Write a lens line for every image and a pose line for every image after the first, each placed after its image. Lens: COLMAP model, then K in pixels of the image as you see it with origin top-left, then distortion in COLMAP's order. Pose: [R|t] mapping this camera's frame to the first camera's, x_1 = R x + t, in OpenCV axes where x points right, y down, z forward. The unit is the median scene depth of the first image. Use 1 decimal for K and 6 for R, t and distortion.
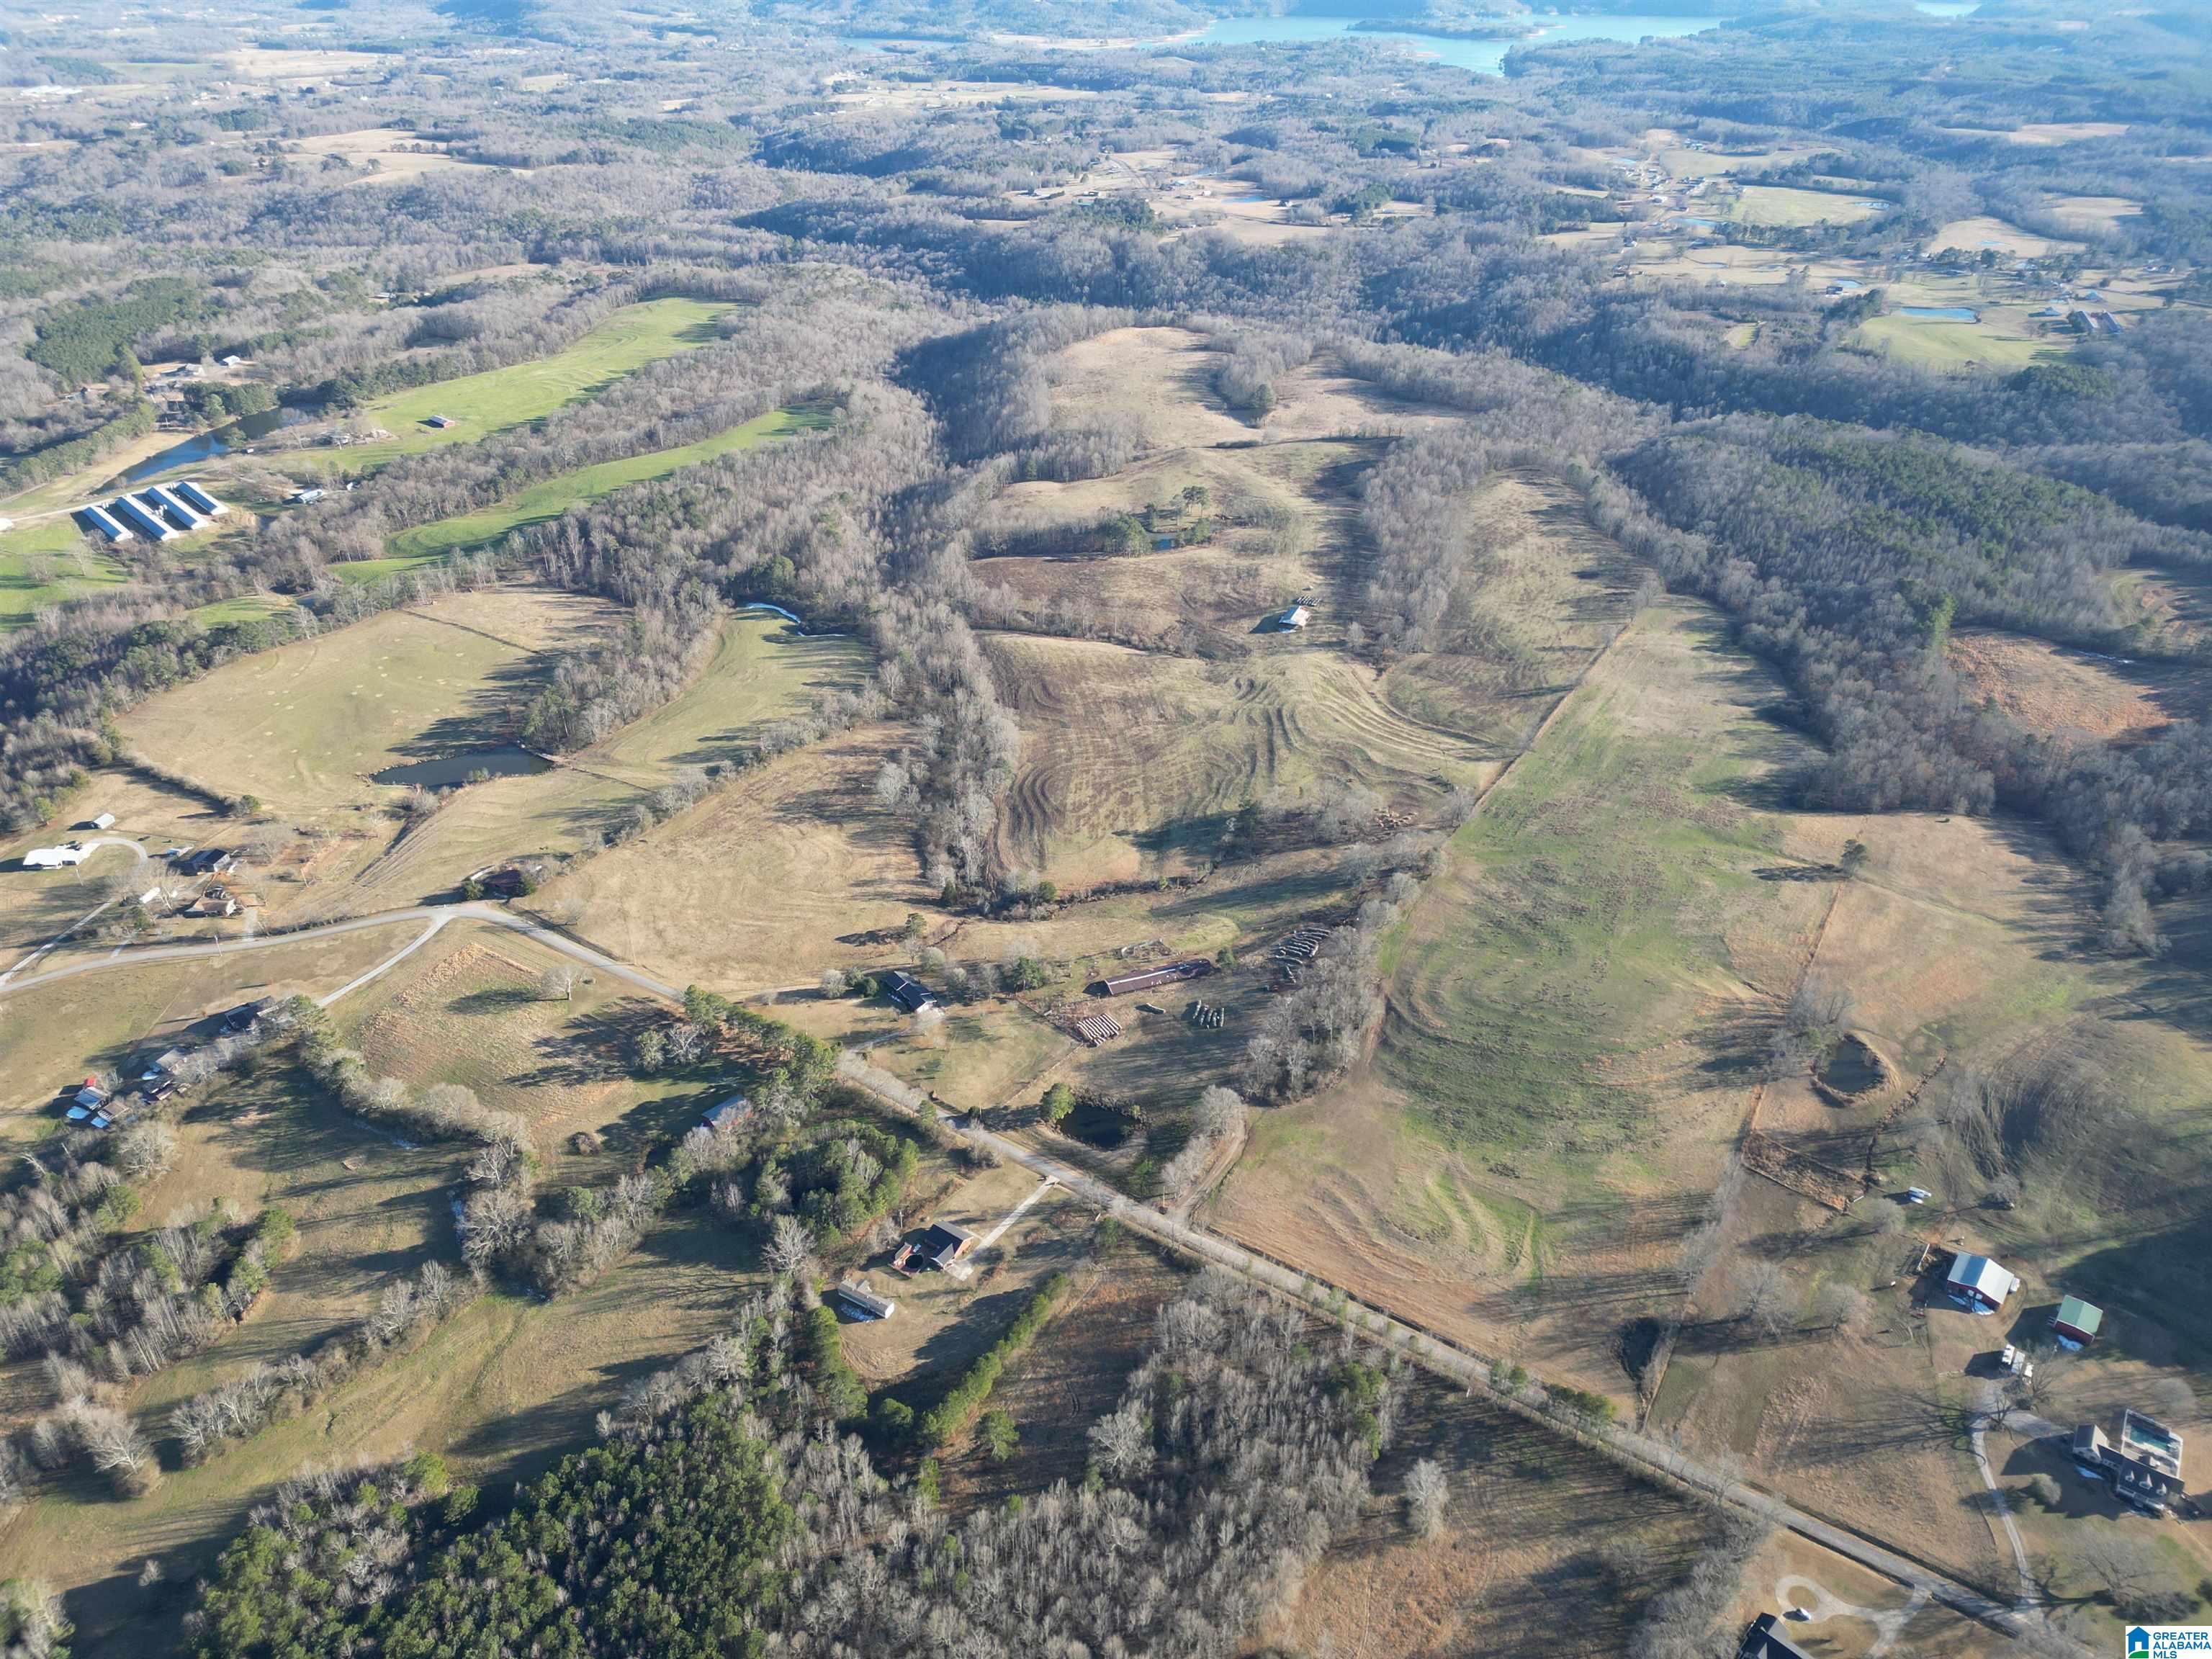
lens RADIAL K [[1543.2, 0, 1104.0], [0, 1543.2, 834.7], [0, 0, 1]] dist [-0.000386, -0.005639]
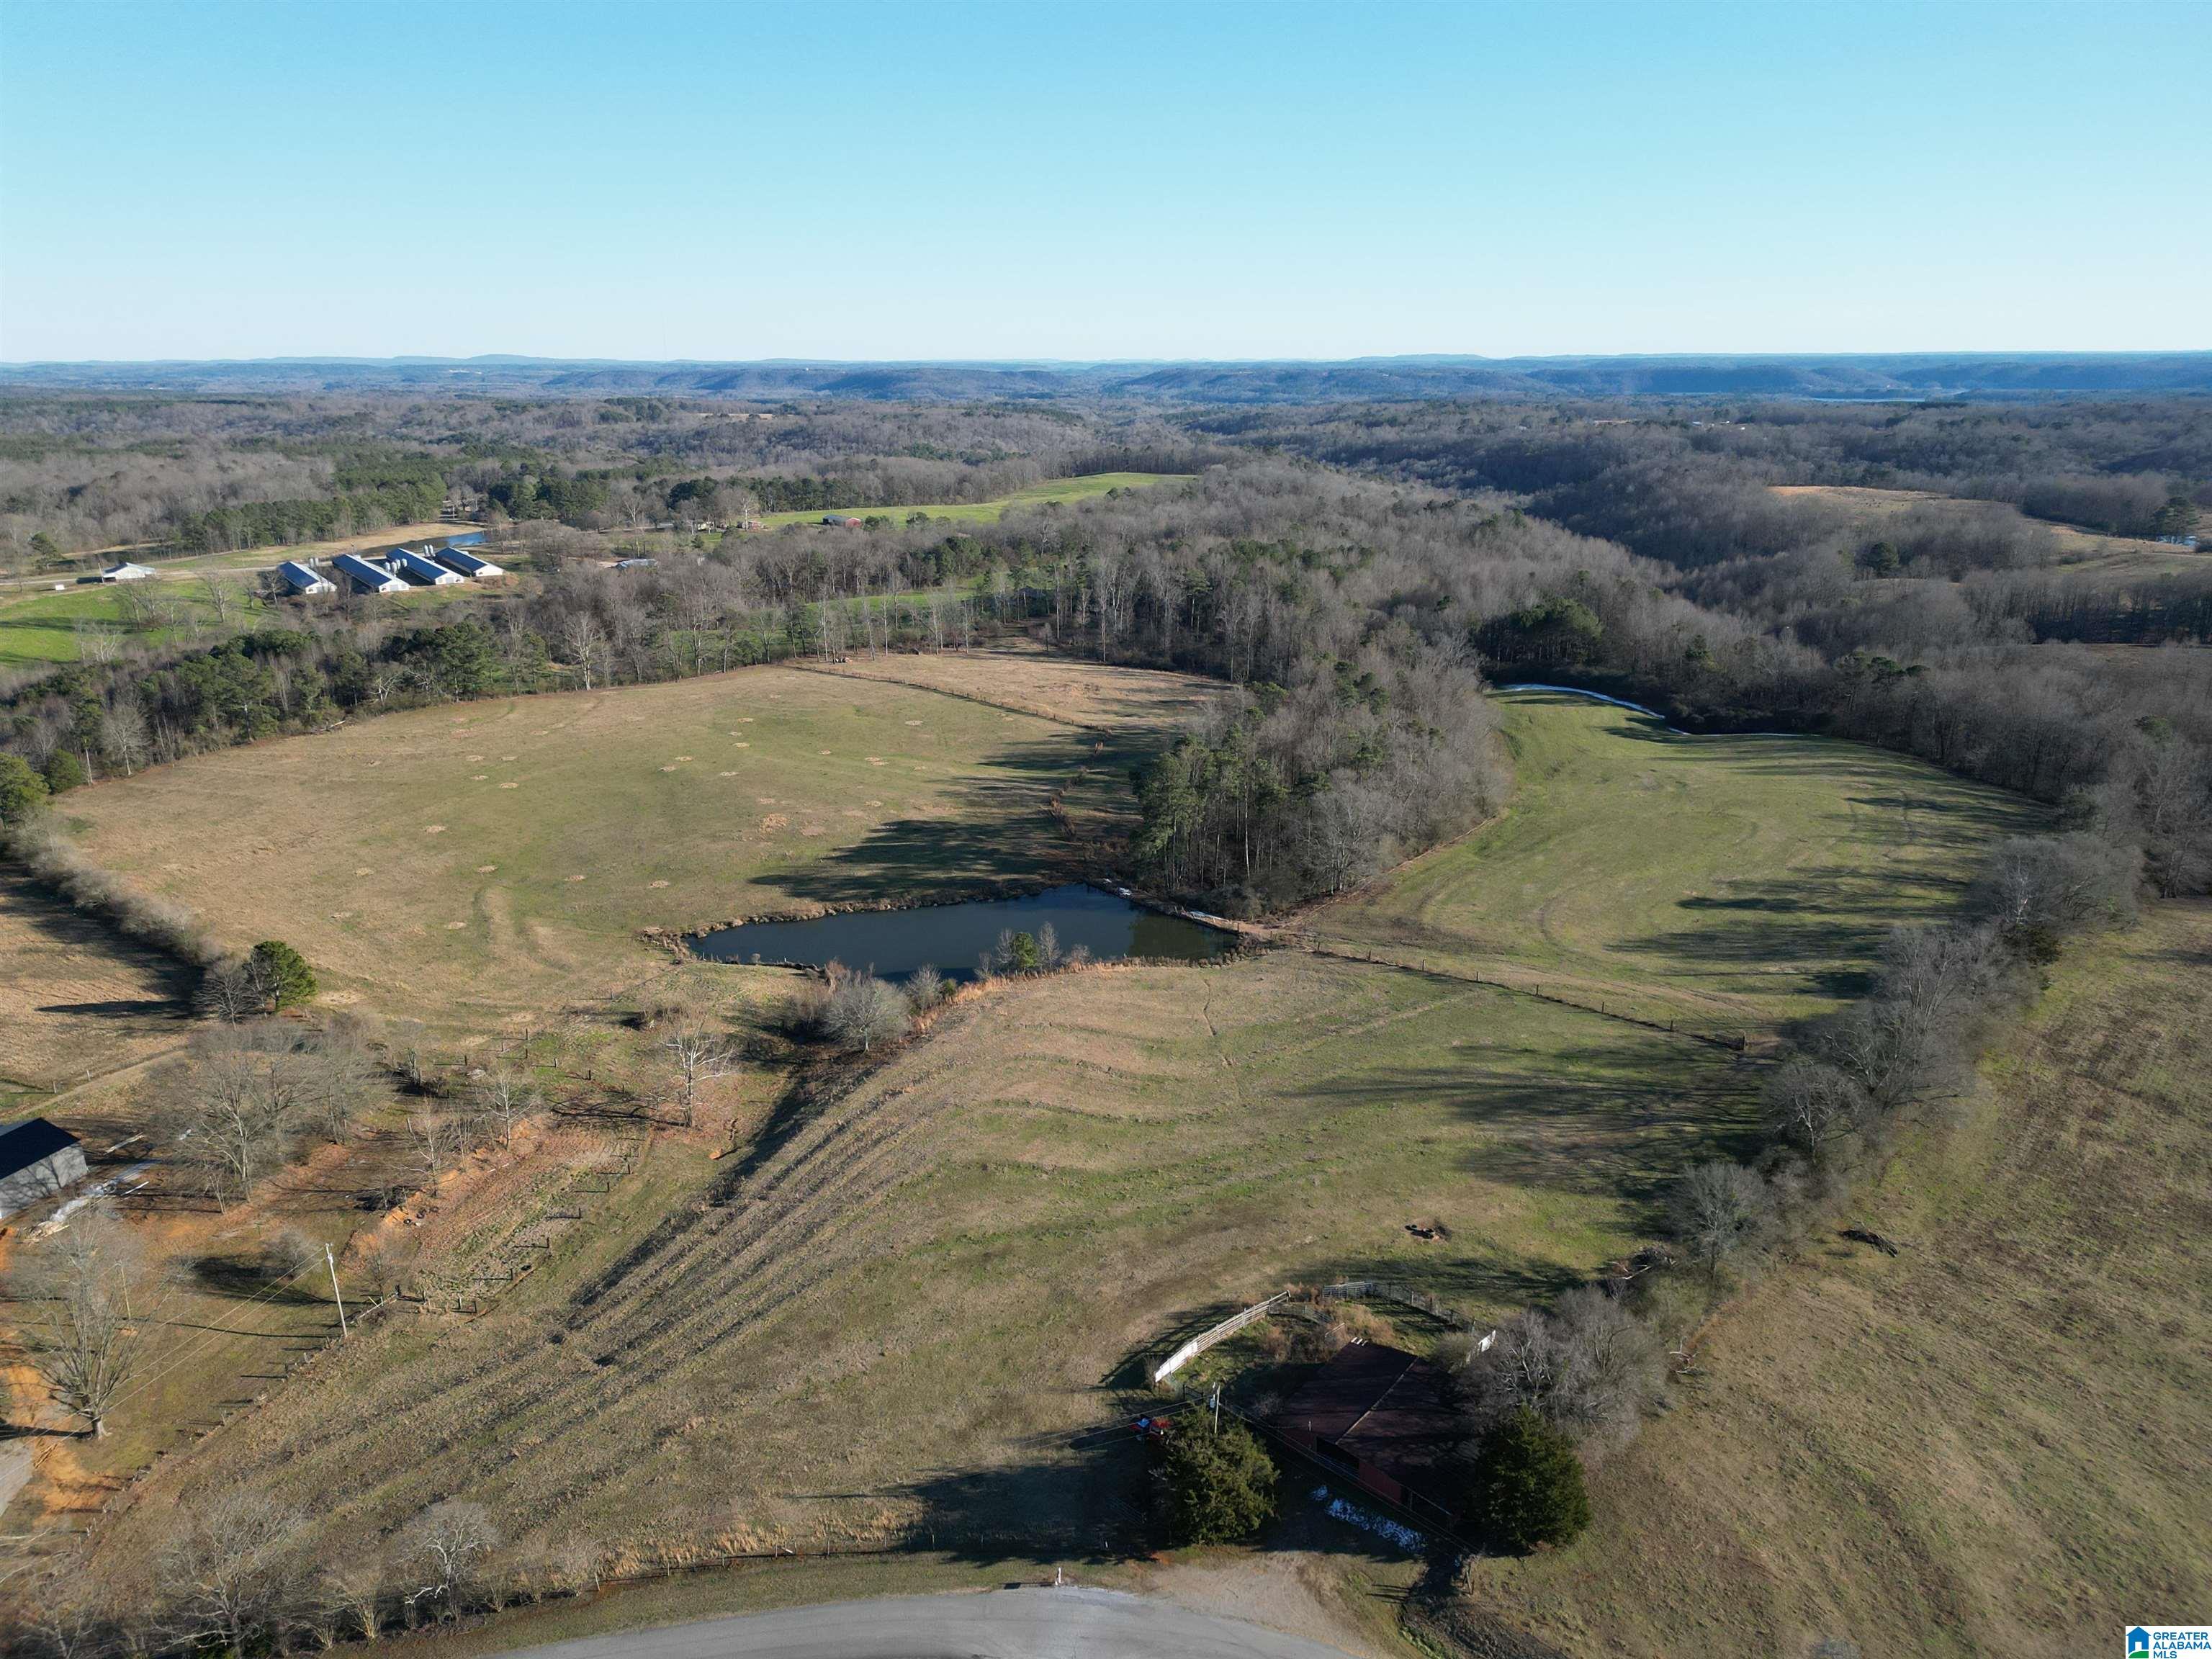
lens RADIAL K [[1543.2, 0, 1109.6], [0, 1543.2, 827.5], [0, 0, 1]] dist [-0.000386, -0.005639]
pose [[0.985112, 0.036396, -0.168017, -0.346679], [-0.076448, 0.968126, -0.238510, 0.008862], [0.153981, 0.247804, 0.956495, 0.723629]]
